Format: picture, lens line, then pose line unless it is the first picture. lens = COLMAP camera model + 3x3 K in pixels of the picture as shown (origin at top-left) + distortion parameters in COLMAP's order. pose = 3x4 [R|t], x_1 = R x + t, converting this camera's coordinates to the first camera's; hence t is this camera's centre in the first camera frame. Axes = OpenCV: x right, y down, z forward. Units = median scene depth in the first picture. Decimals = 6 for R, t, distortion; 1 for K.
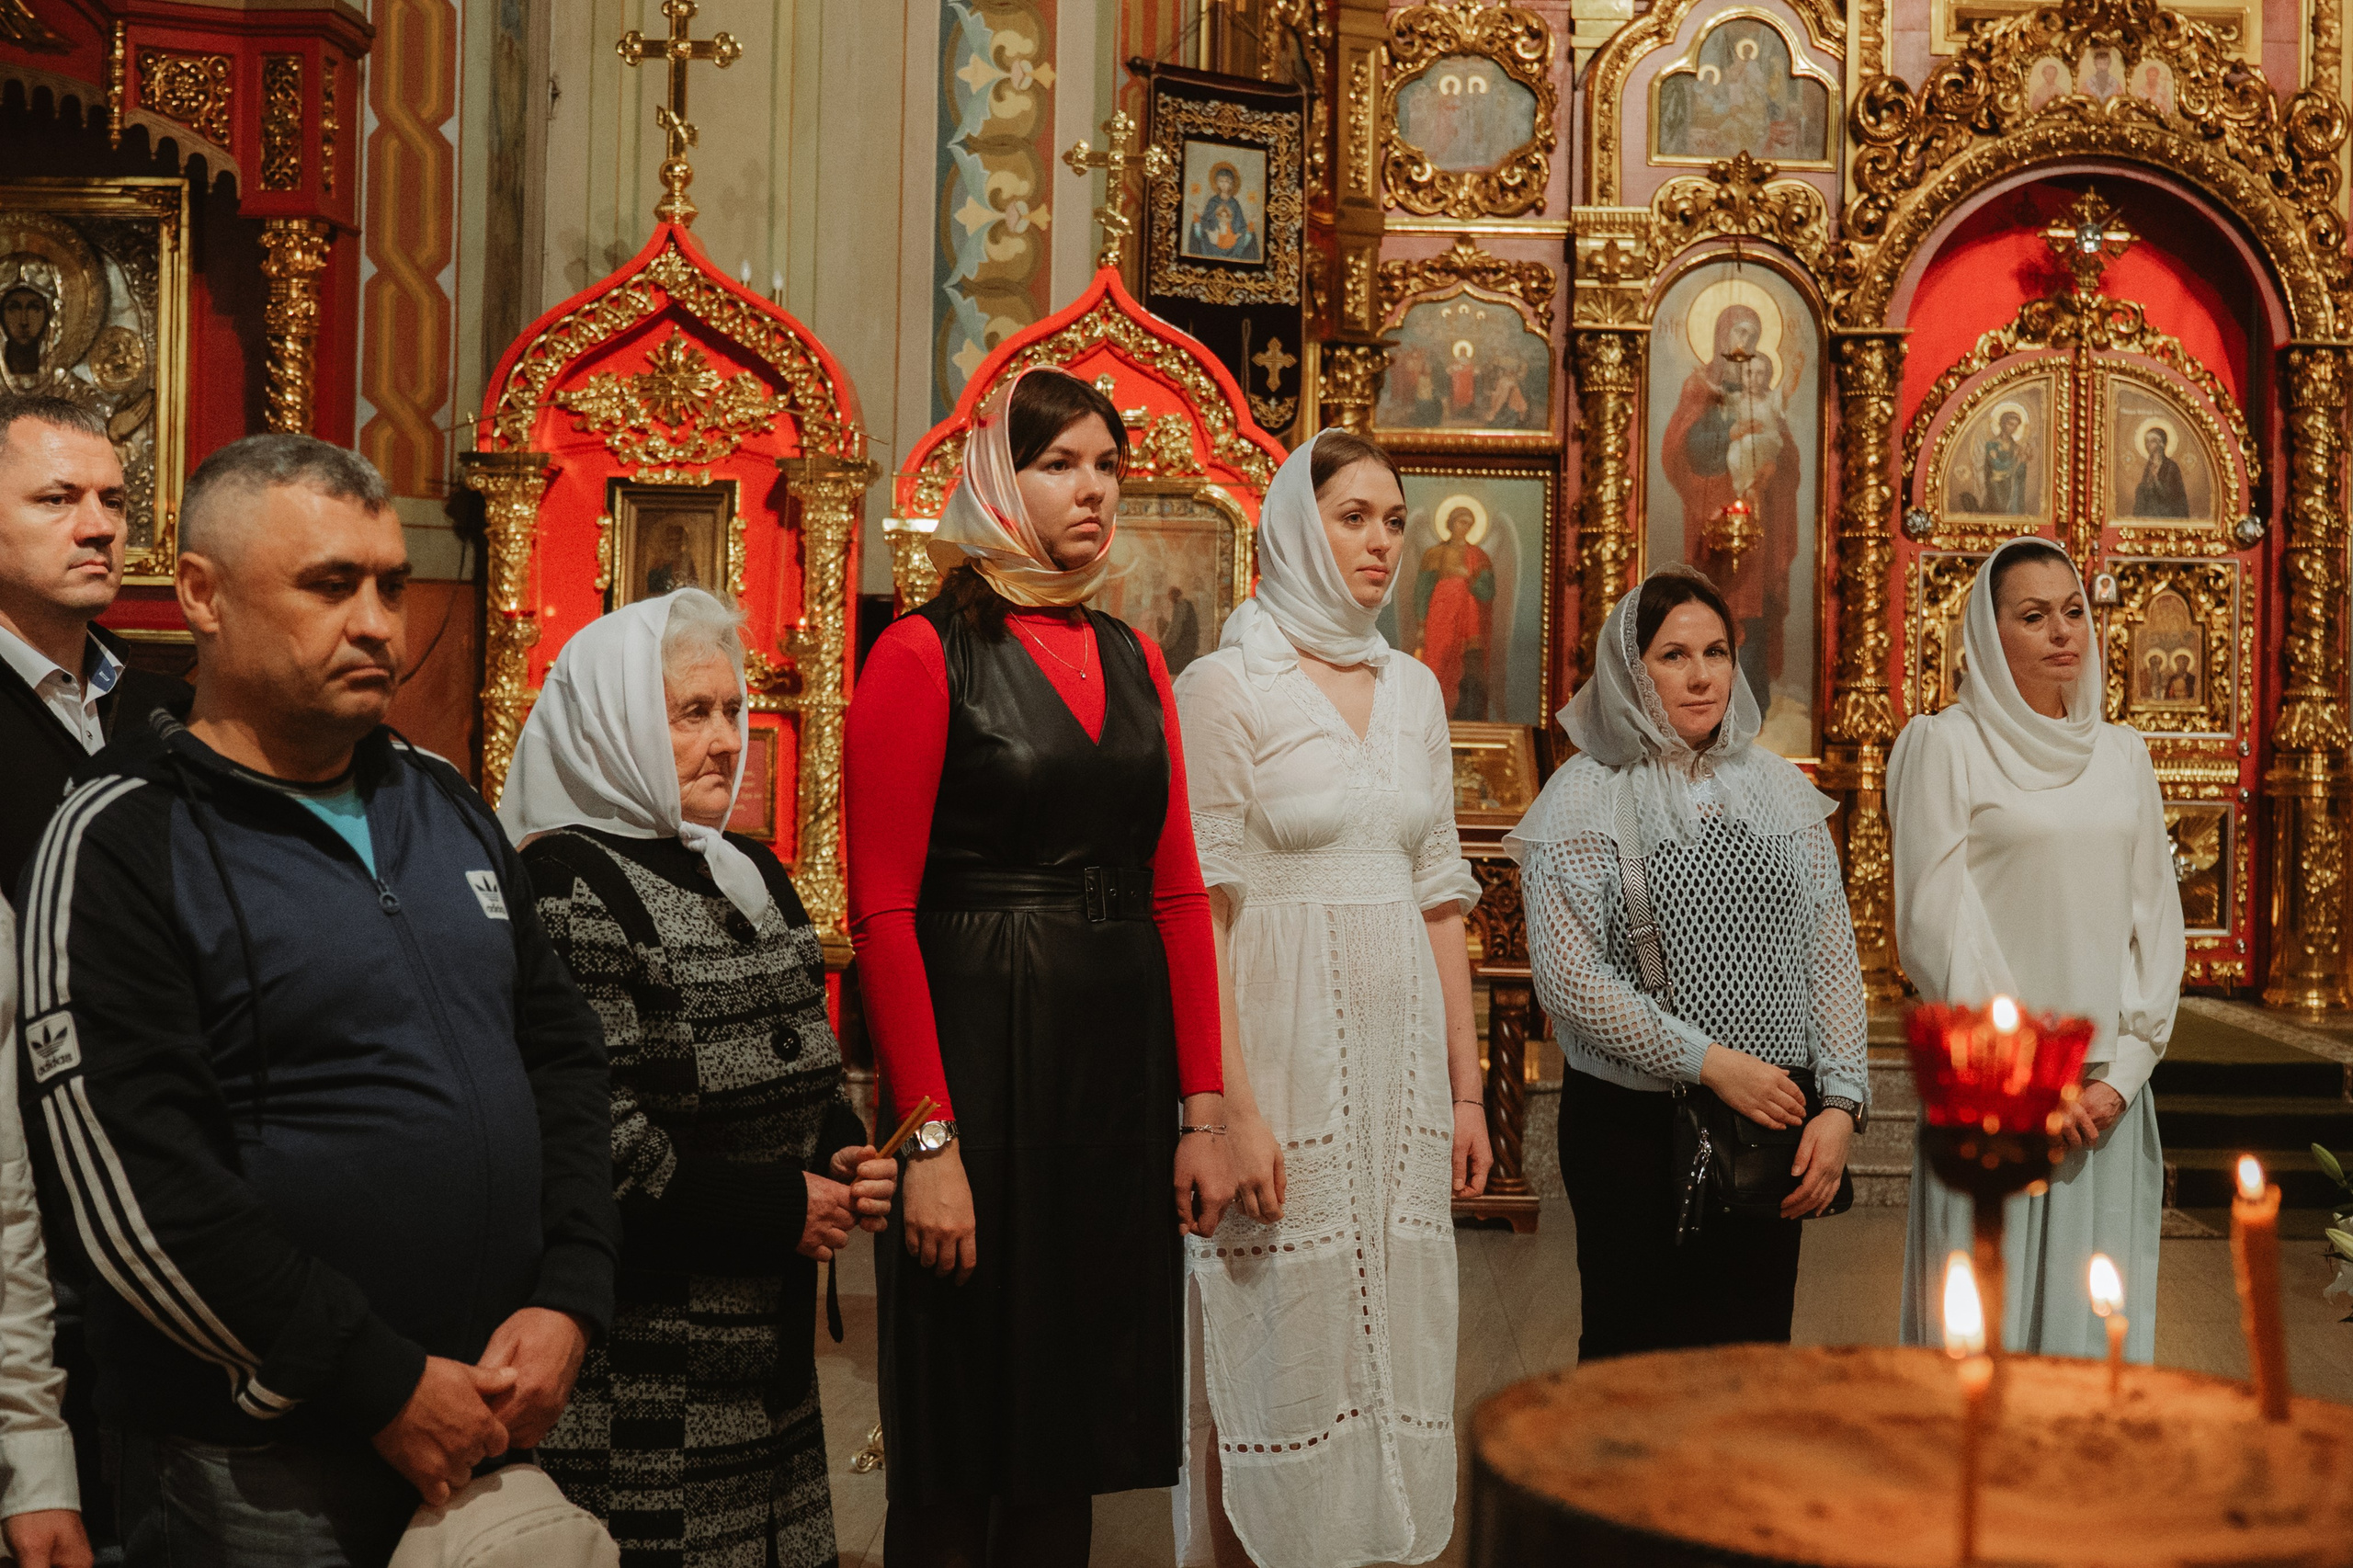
lens RADIAL K [[3307.2, 0, 1337.3], [0, 3307.2, 675.3], [0, 0, 1]] dist [-0.099770, 0.034241]
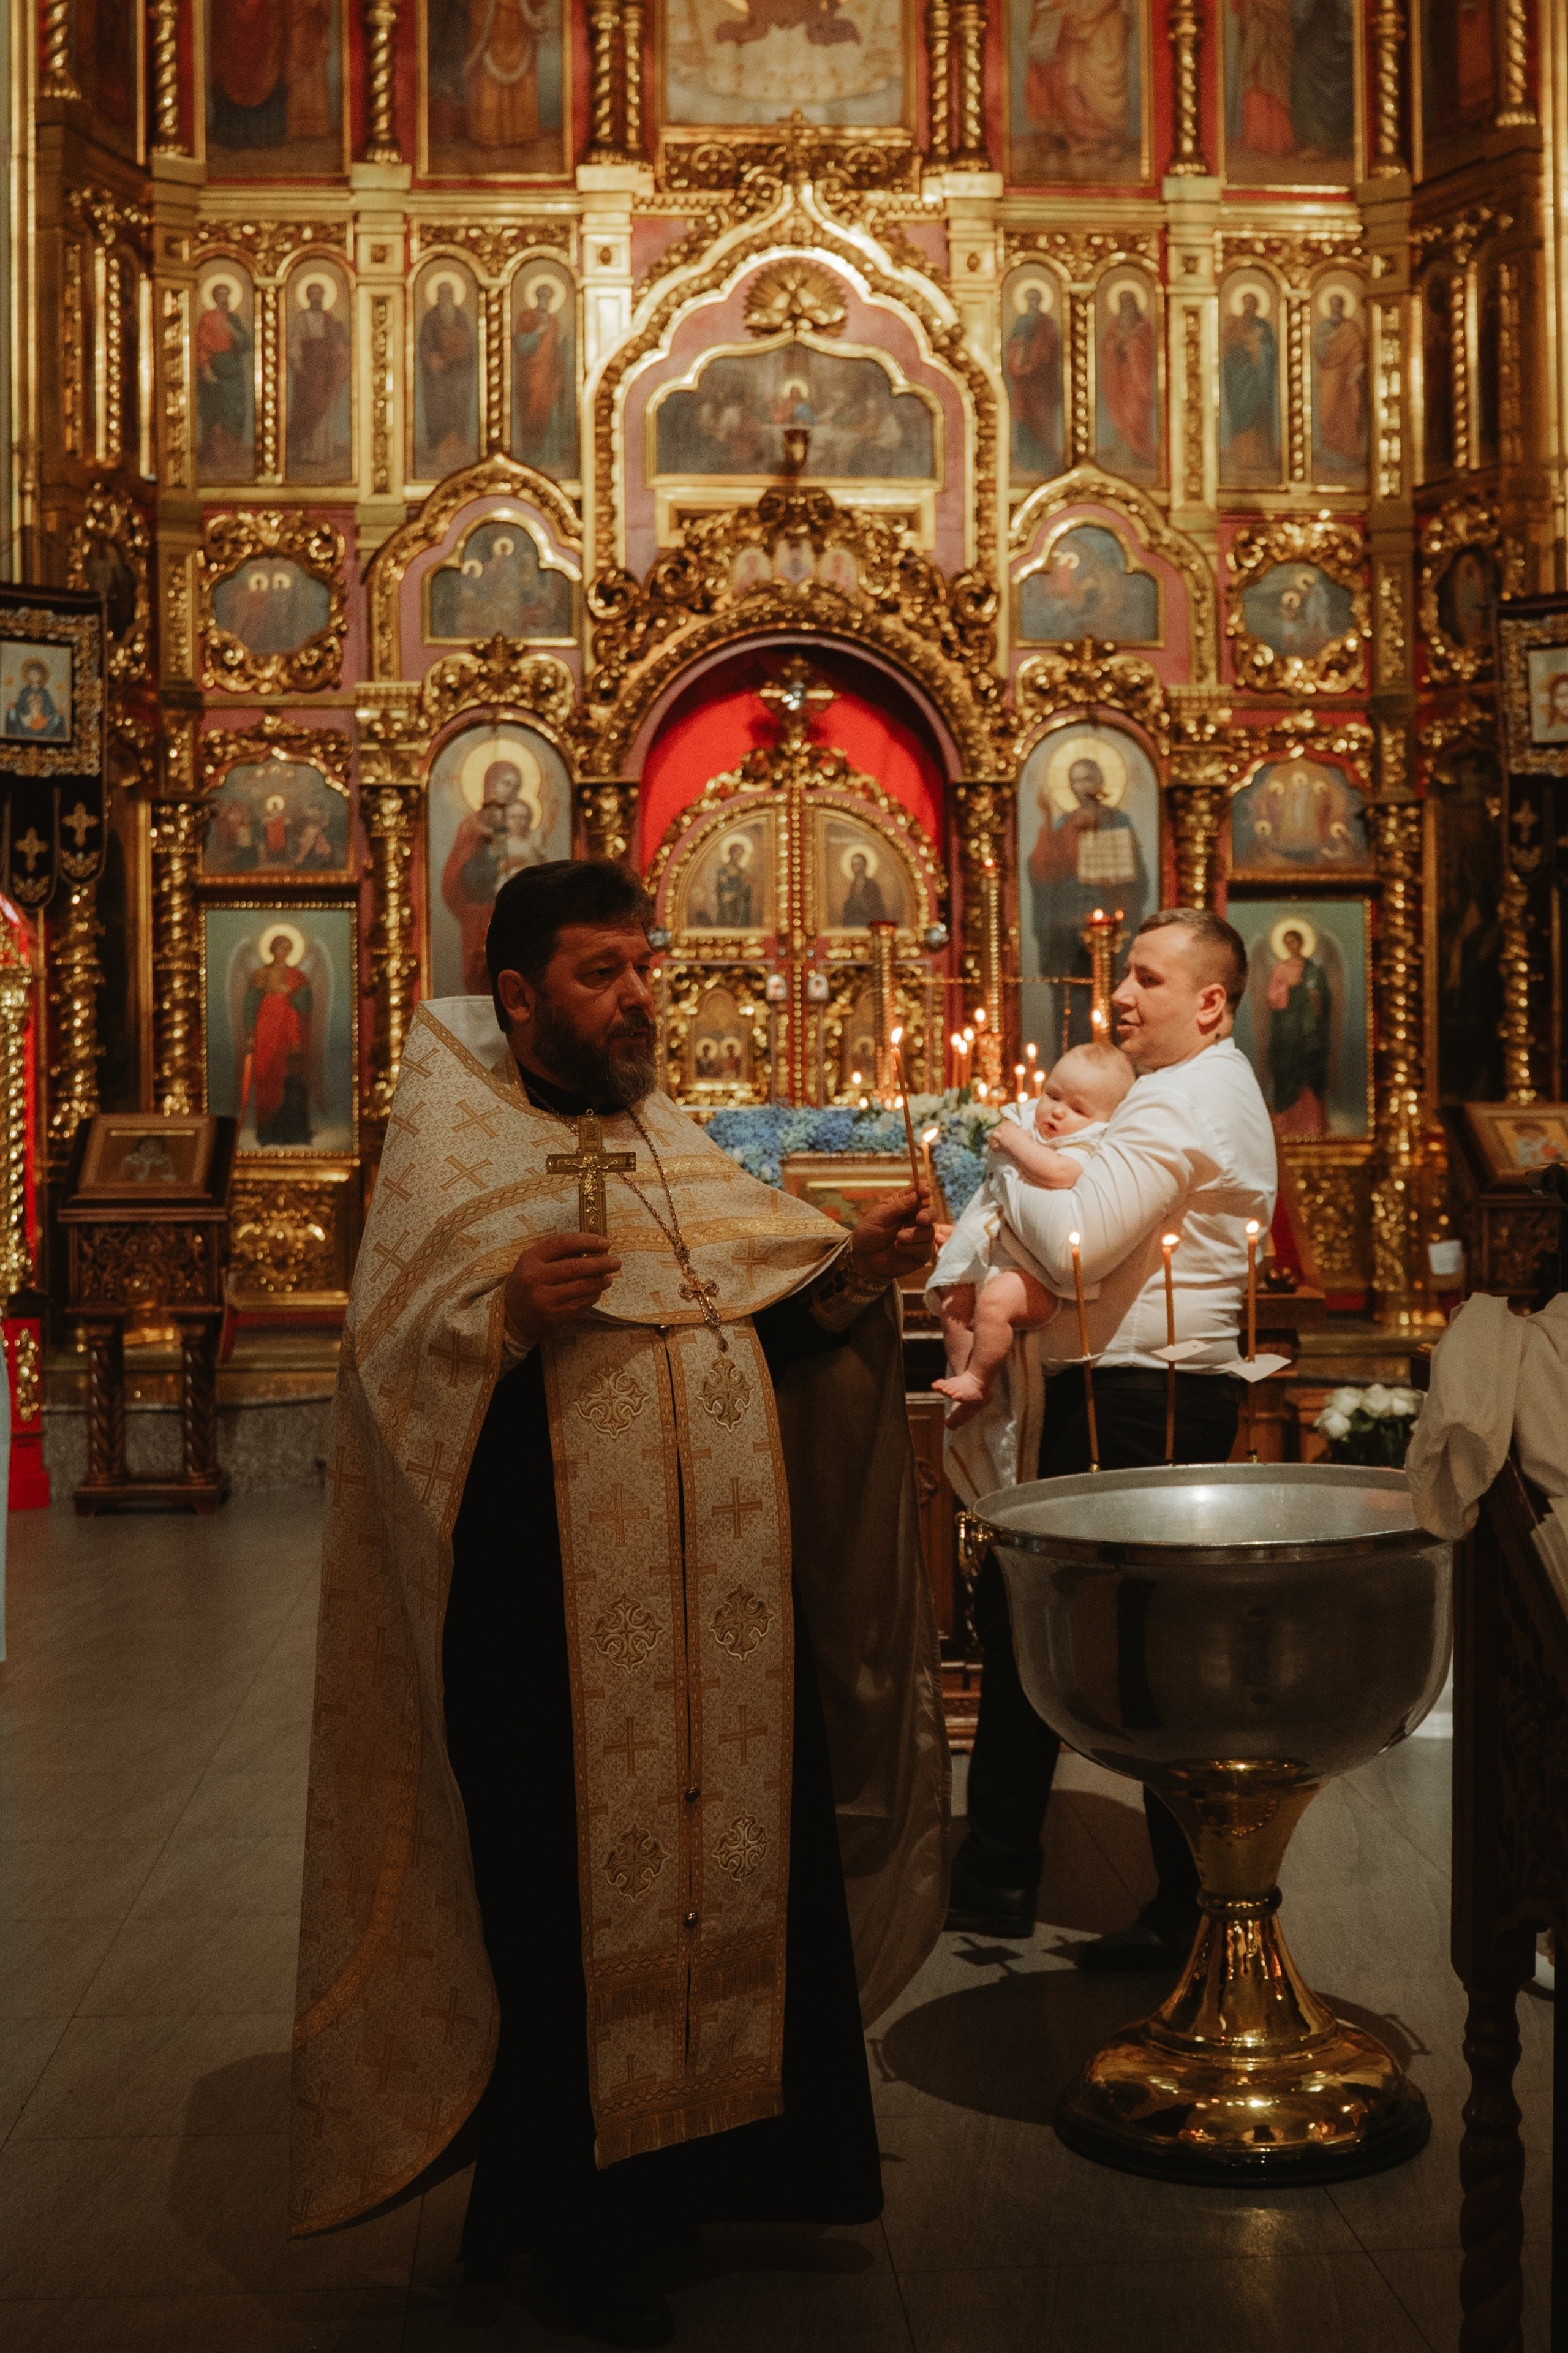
lens RADIAL K [[3197.5, 0, 870.0], [0, 3197.5, 1177.9], [0, 0, 1]] dist [-0.114174, 0.092114]
pose [[0.996446, -0.030641, 0.078464, 0.161665], [0.027932, 0.998983, 0.035403, 0.002260], [-0.079469, -0.033085, 0.996288, -0.174838]]
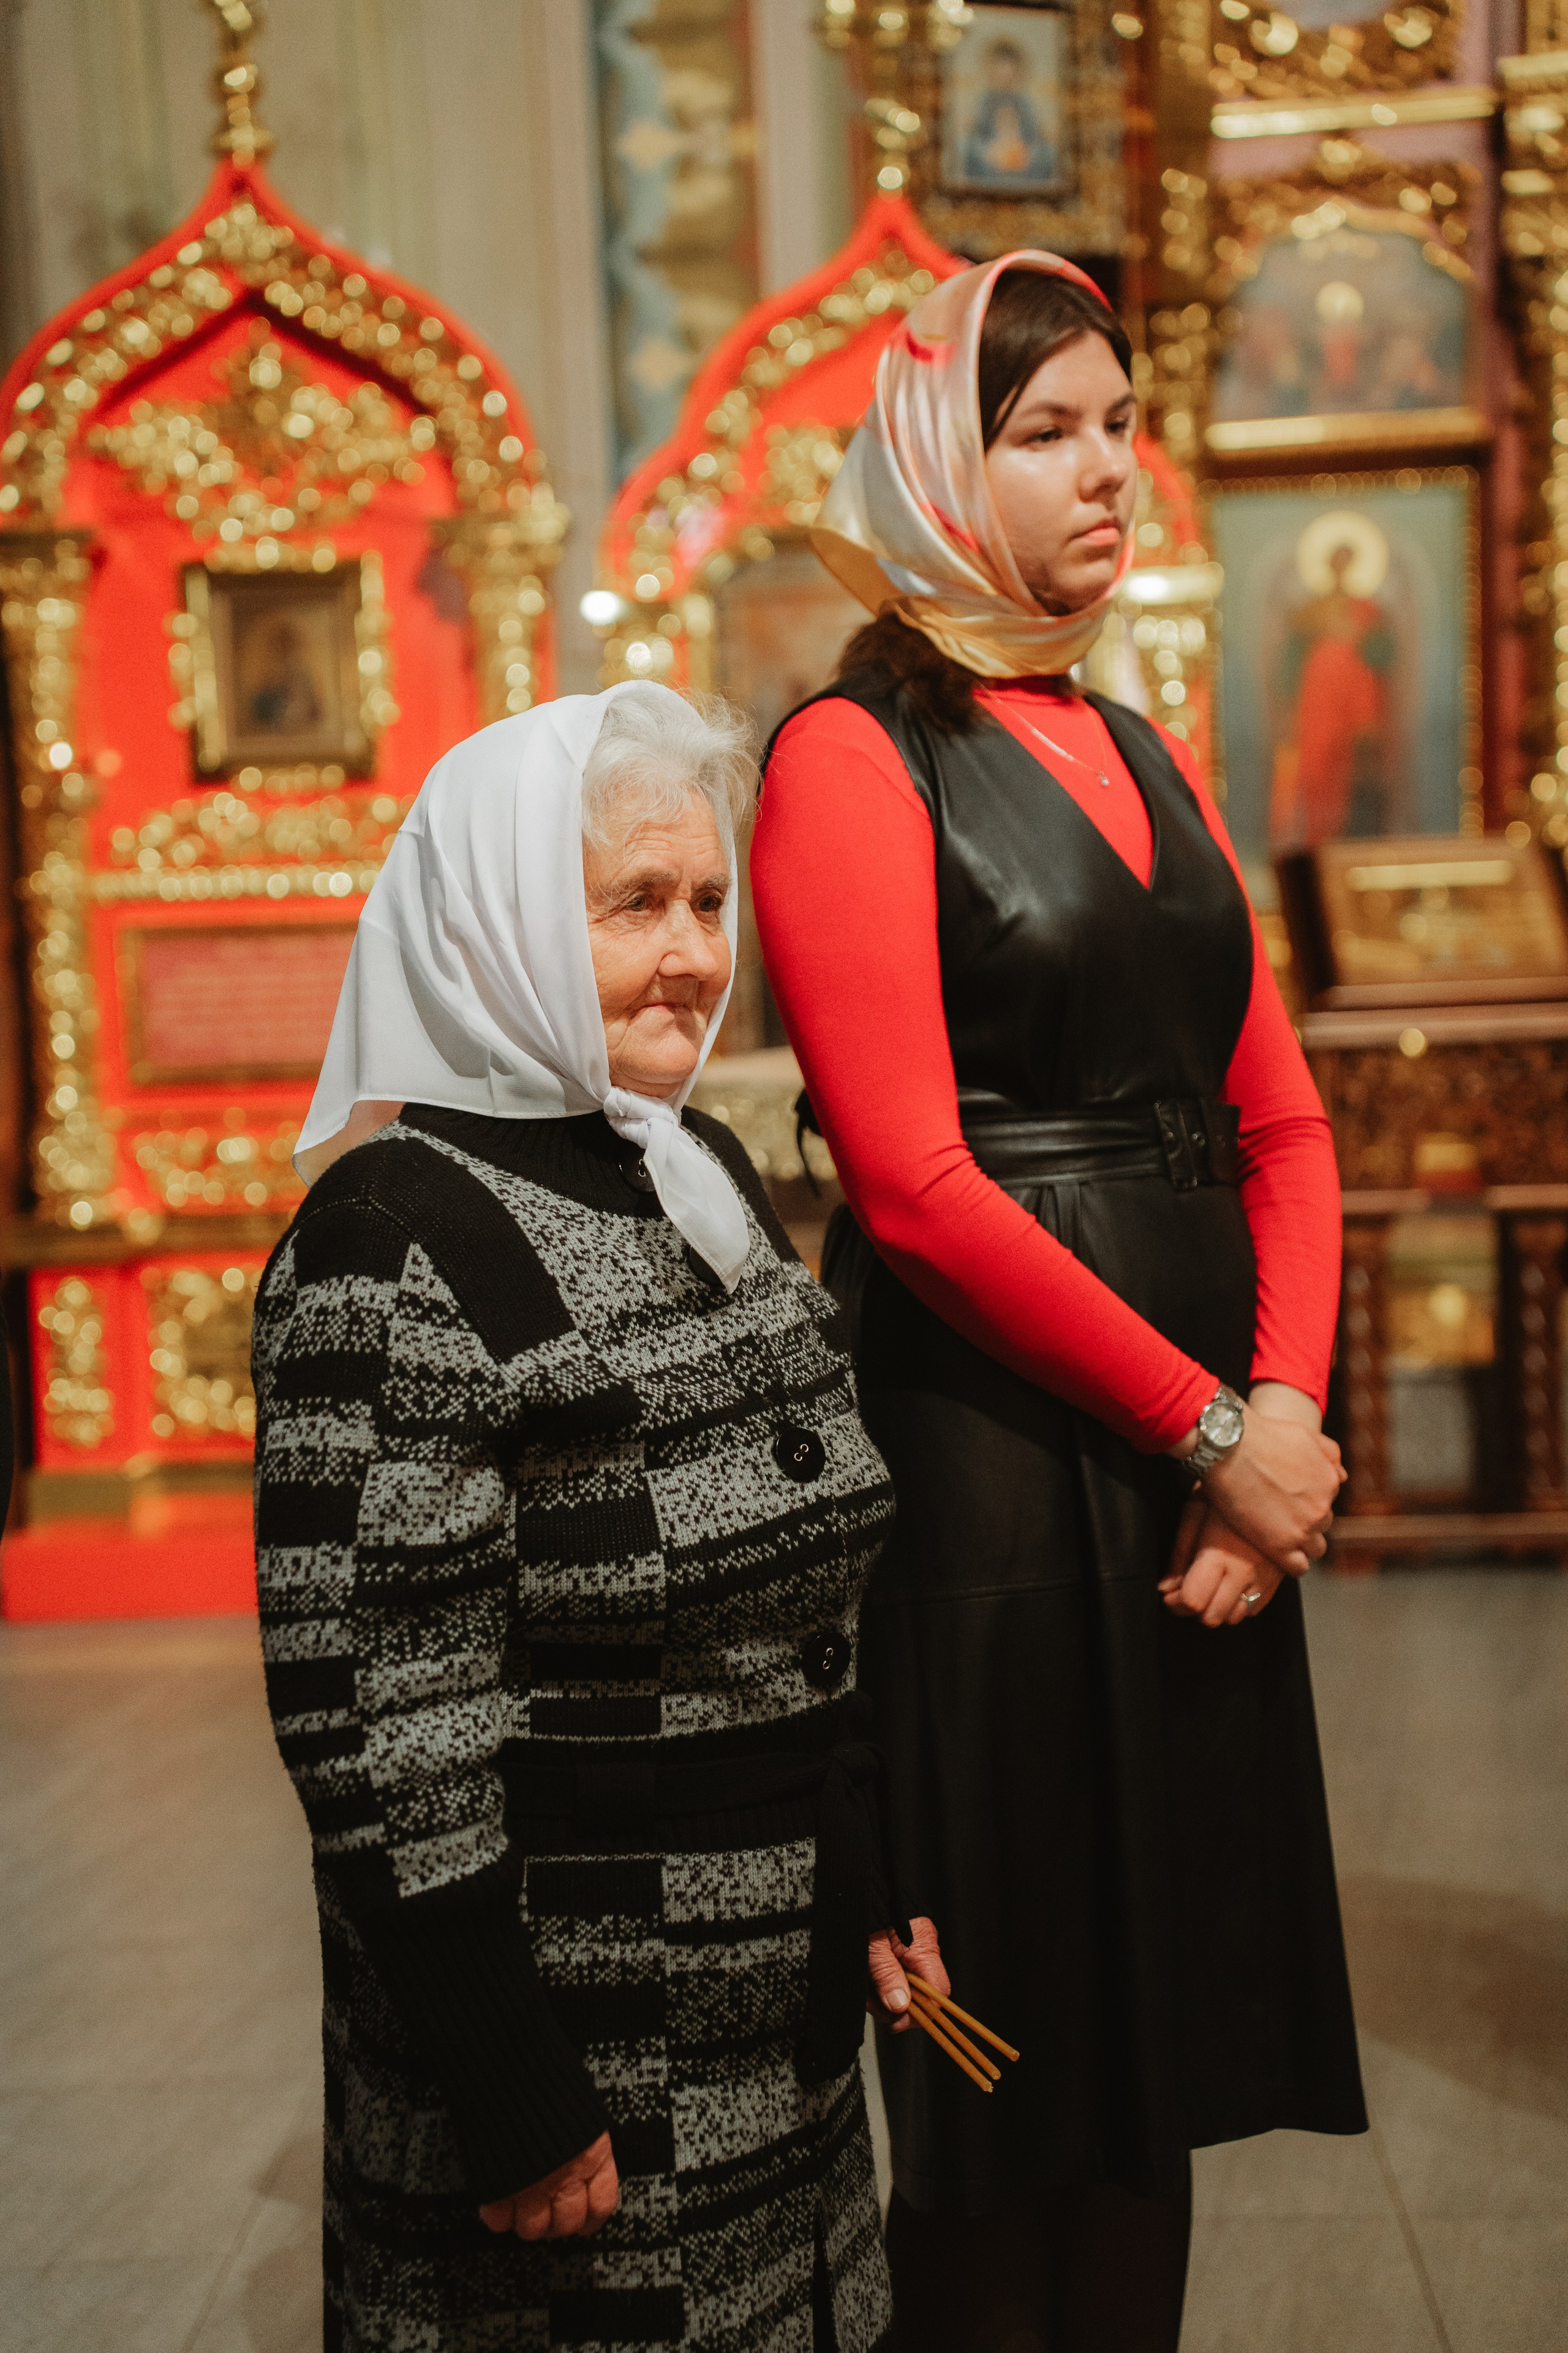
lens RADIAL K [[4102.2, 0, 768.3], [0, 4102.2, 1176.9], [0, 0, 1]] dist [0.399009, 0.195889]
pose [[0.996635, -0.058401, -0.057511, -0.042559], [0.063180, 0.994365, 0.085129, 0.001521], [0.052215, -0.088476, 0.994709, 0.095866]]
